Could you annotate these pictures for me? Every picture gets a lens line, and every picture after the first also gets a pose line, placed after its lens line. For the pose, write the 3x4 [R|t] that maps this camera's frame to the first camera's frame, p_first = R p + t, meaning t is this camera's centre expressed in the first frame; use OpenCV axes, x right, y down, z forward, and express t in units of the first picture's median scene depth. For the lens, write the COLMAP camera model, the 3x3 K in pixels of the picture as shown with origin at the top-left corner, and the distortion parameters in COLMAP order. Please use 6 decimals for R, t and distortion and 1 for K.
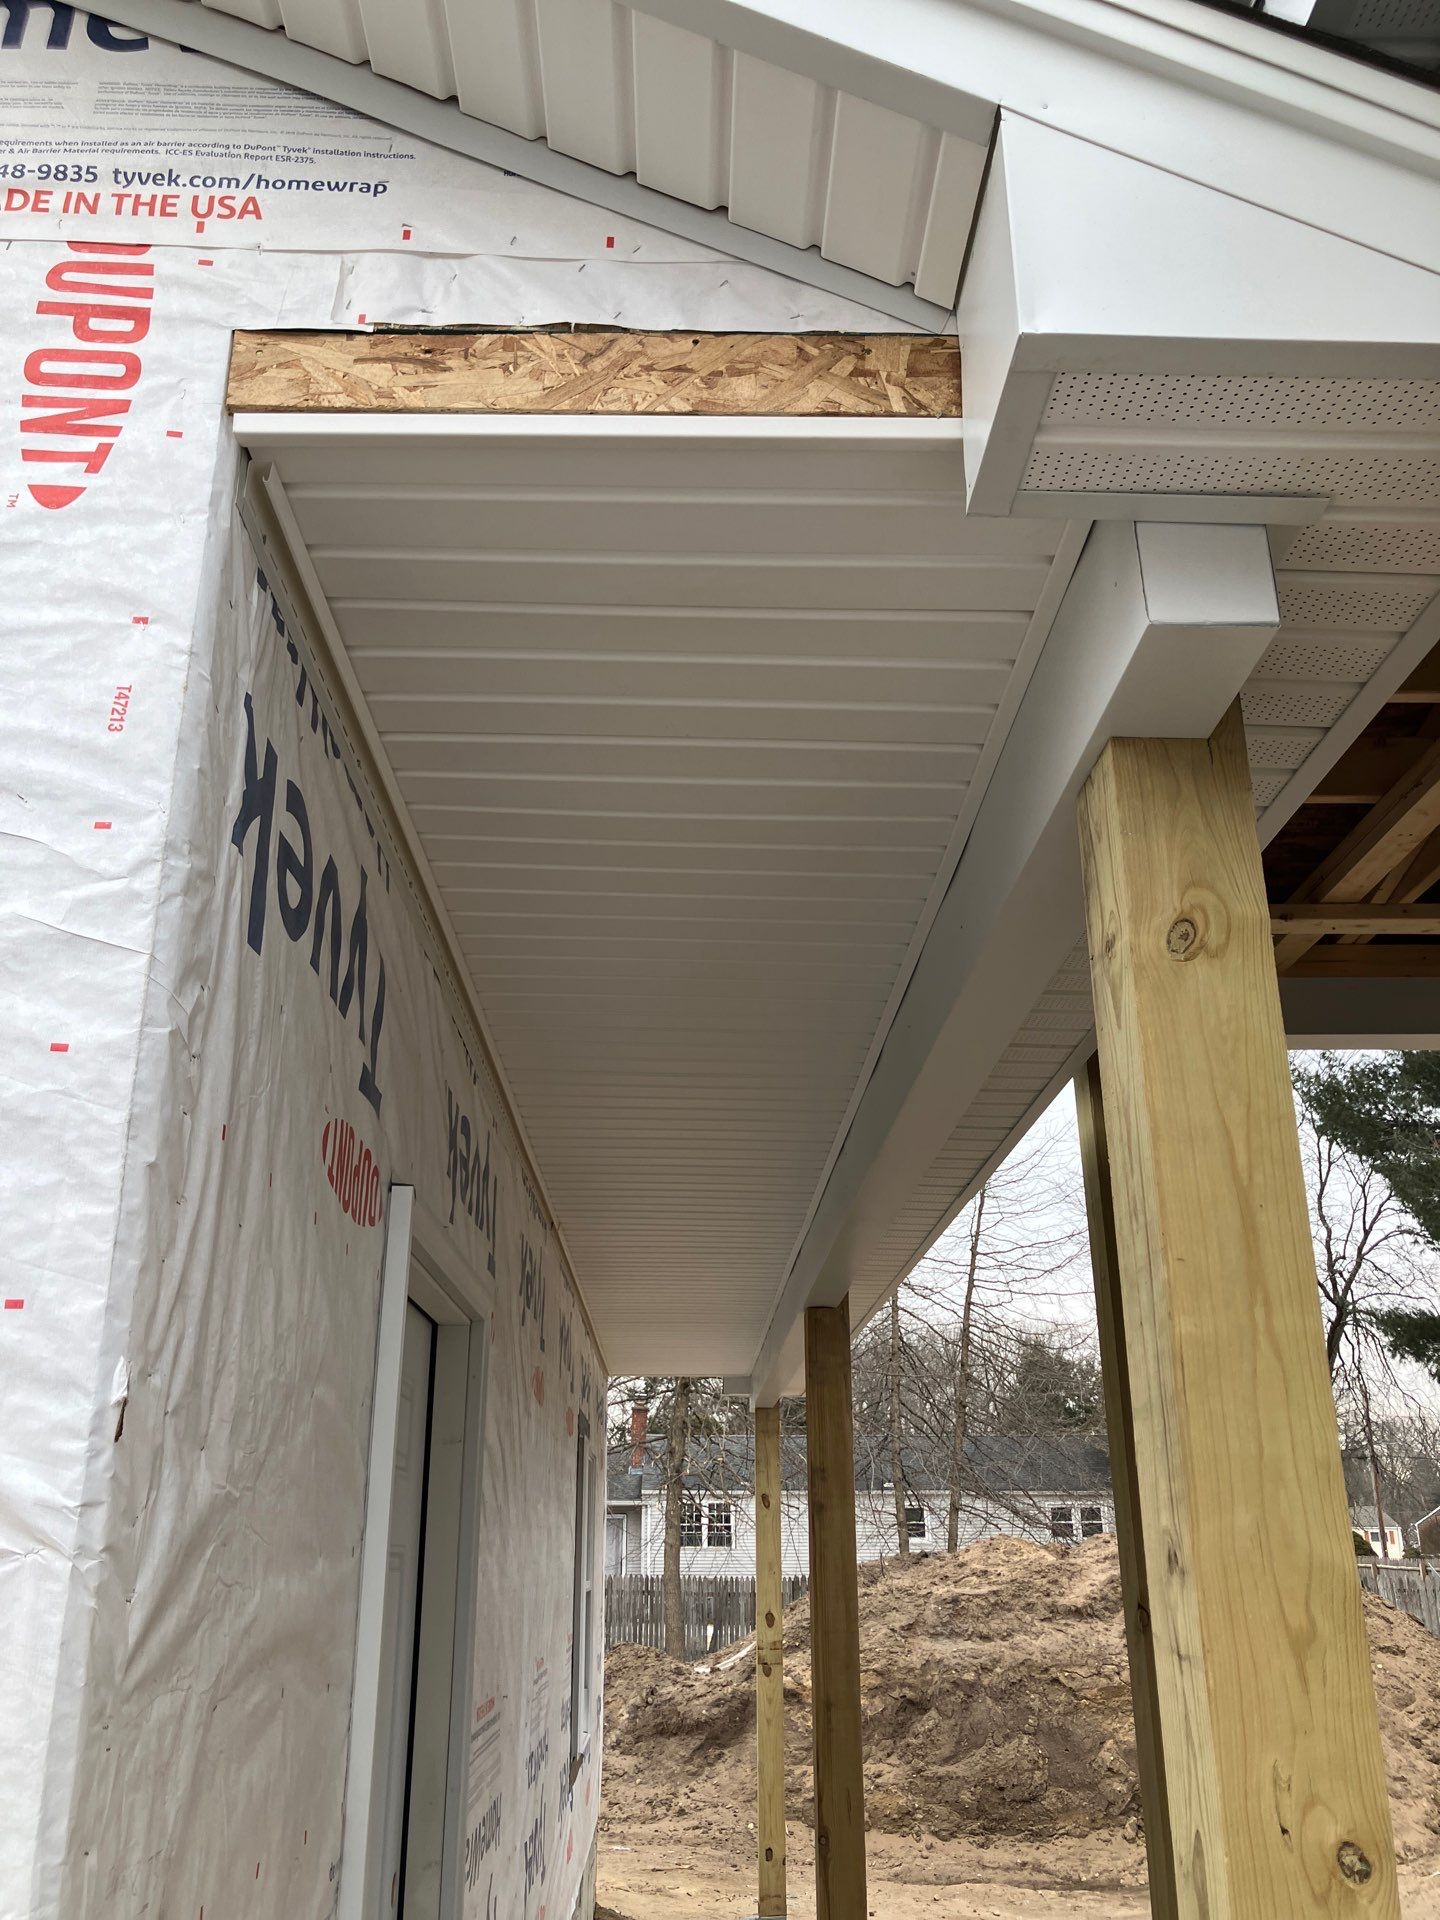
lens RADIAL K [[1580.3, 0, 712.3], [0, 1580.3, 955.2], [0, 0, 1]] dist [0.010954, -0.017677]
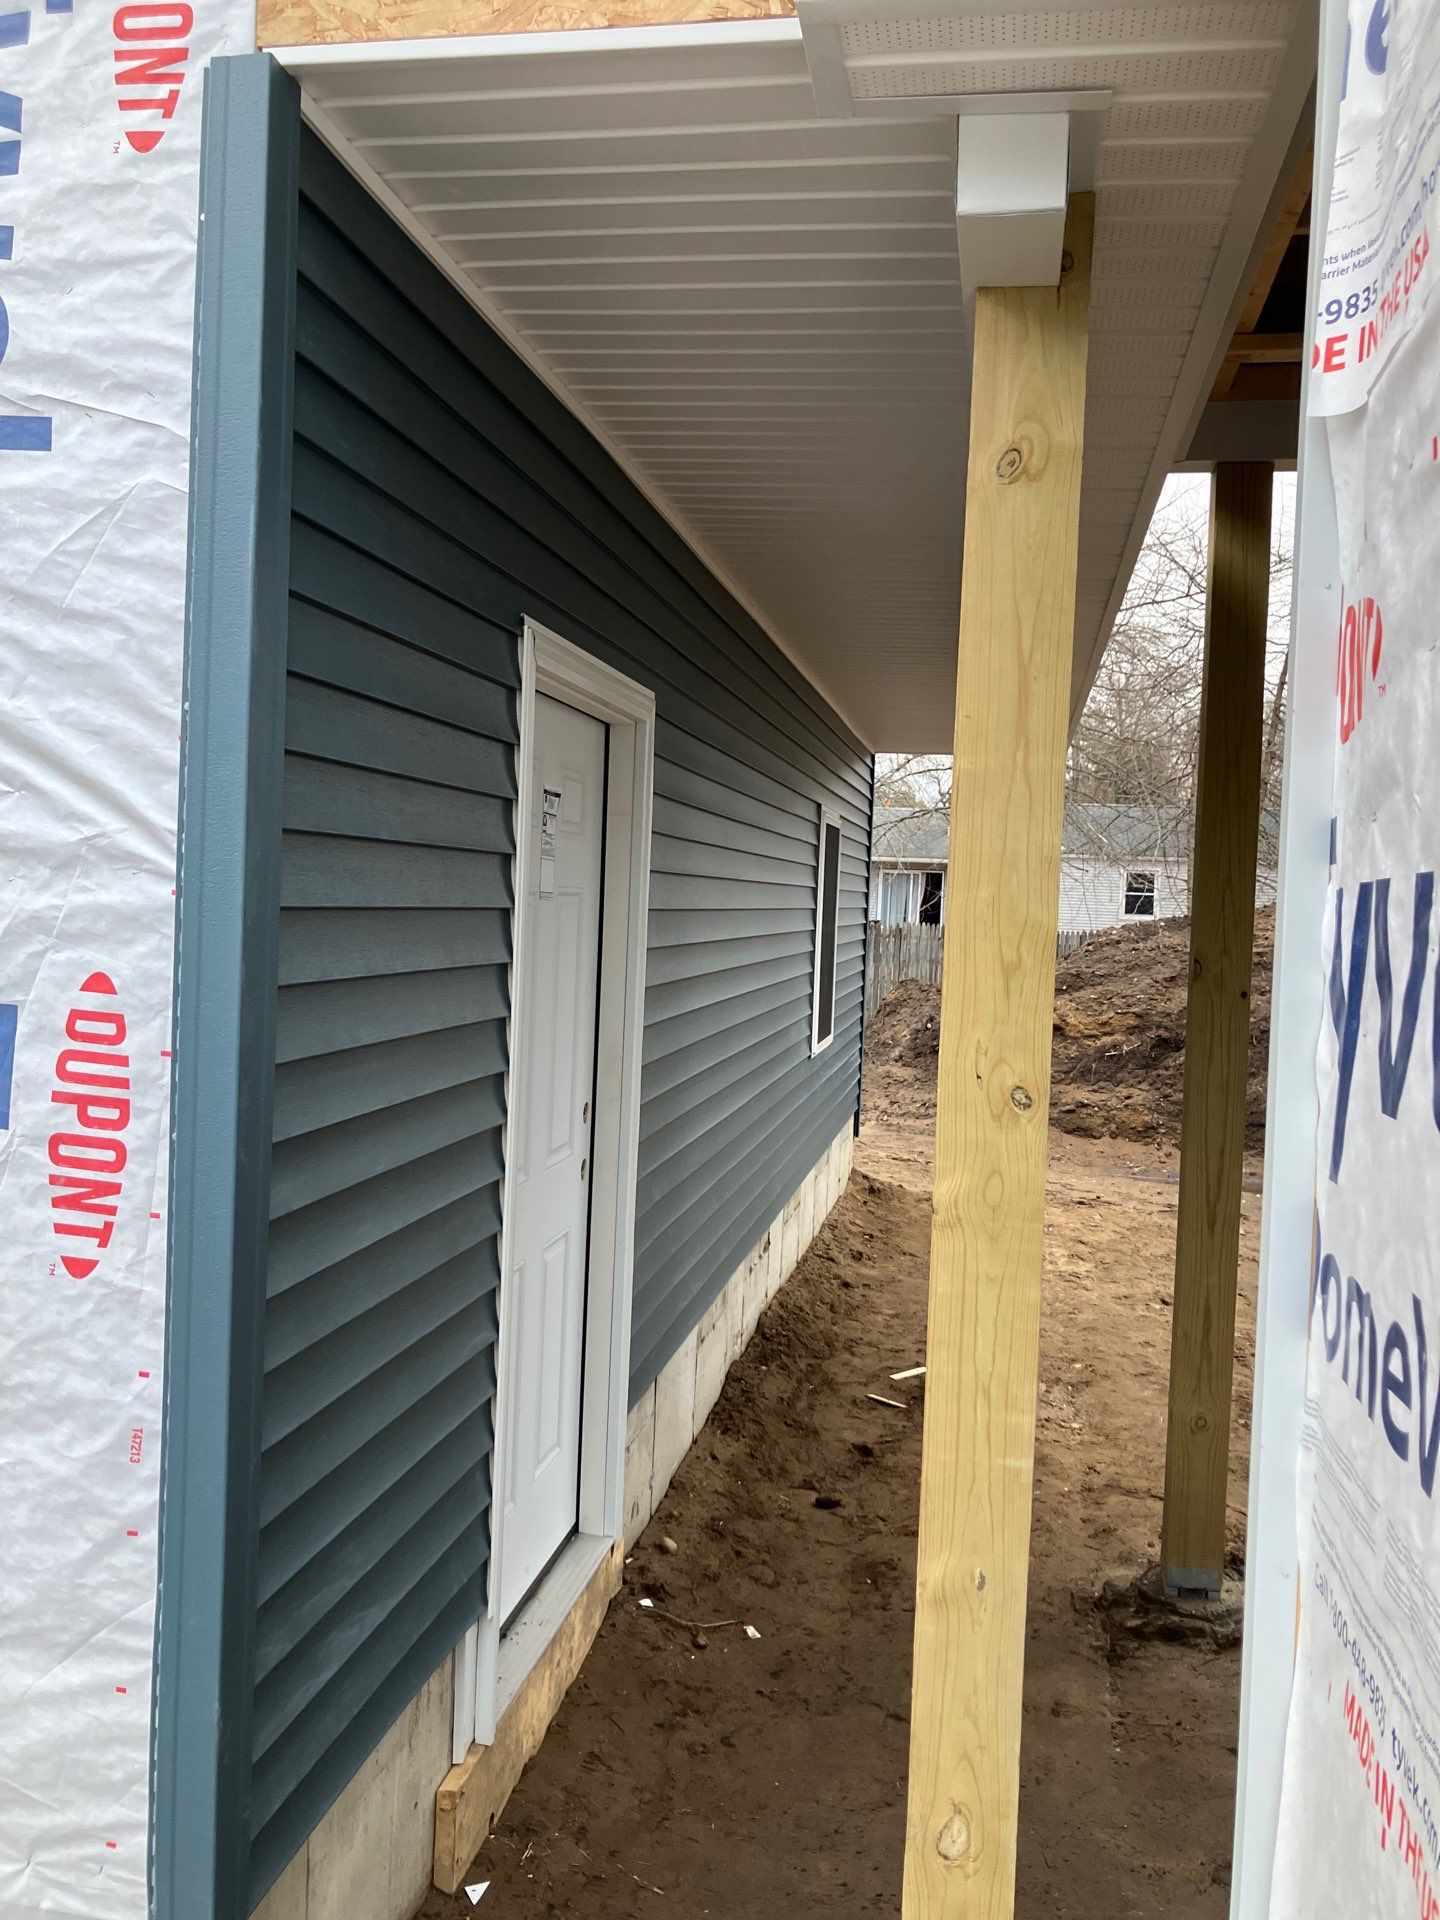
lens RADIAL K [[1580.3, 0, 728.5], [0, 1580.3, 956.5], [0, 0, 1]] dist [0.010954, -0.017677]
pose [[0.979276, 0.047944, -0.196776, 0.359880], [0.031528, 0.923646, 0.381947, -0.145594], [0.200063, -0.380235, 0.902993, -0.368281]]
